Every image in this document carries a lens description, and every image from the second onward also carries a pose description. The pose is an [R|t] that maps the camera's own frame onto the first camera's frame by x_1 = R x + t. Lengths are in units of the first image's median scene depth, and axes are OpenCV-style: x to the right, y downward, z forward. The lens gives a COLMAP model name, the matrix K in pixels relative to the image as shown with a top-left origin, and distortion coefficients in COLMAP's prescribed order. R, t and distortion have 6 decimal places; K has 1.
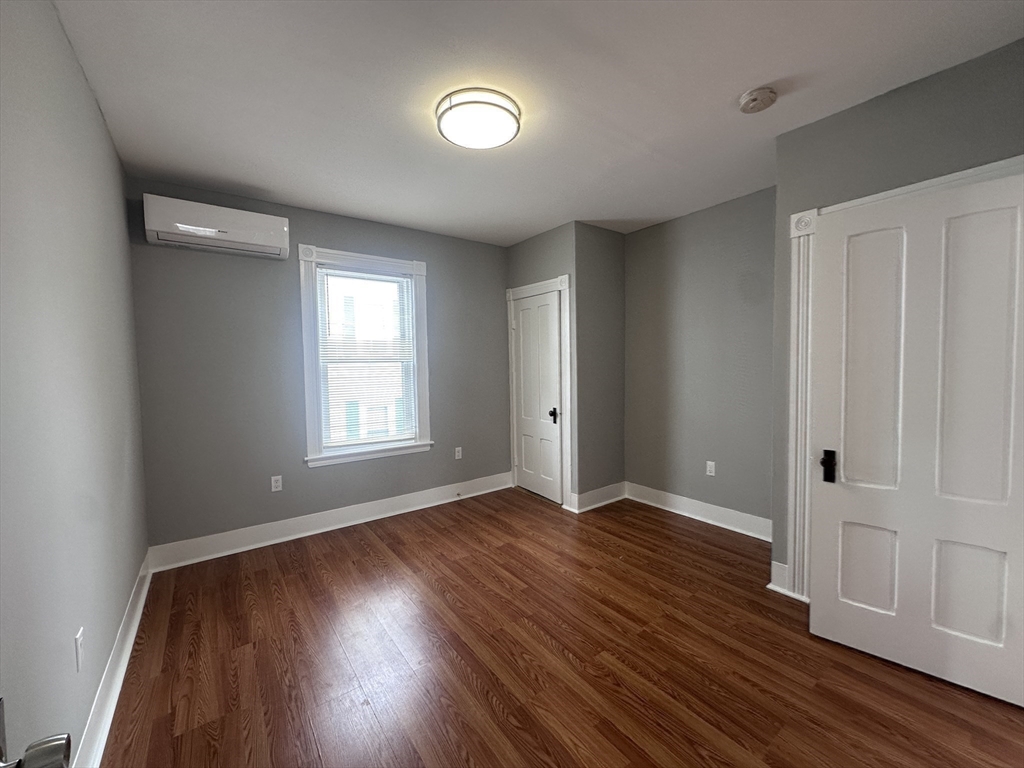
lens RADIAL K [[414.6, 0, 515.7], [0, 414.6, 383.8], [0, 0, 1]] dist [-0.002227, -0.000369]
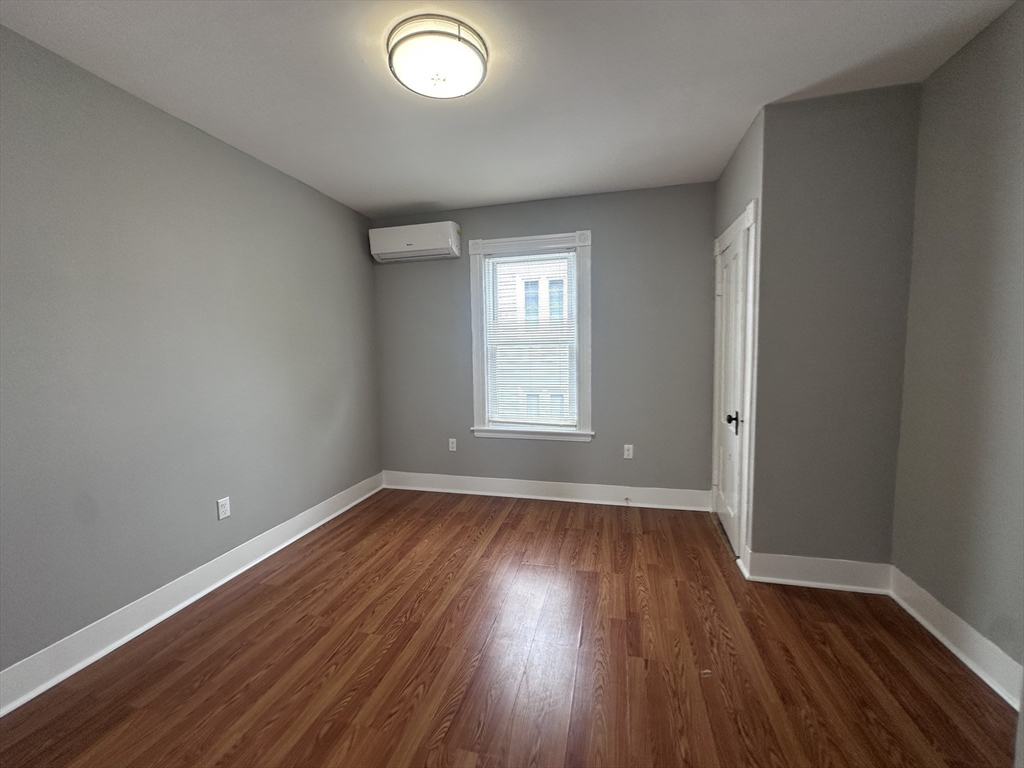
lens RADIAL K [[414.6, 0, 515.7], [0, 414.6, 383.8], [0, 0, 1]] dist [-0.002227, -0.000369]
pose [[0.619139, 0.068357, -0.782301, 0.450515], [-0.030946, 0.997554, 0.062674, -0.018879], [0.784672, -0.014595, 0.619740, 0.367203]]
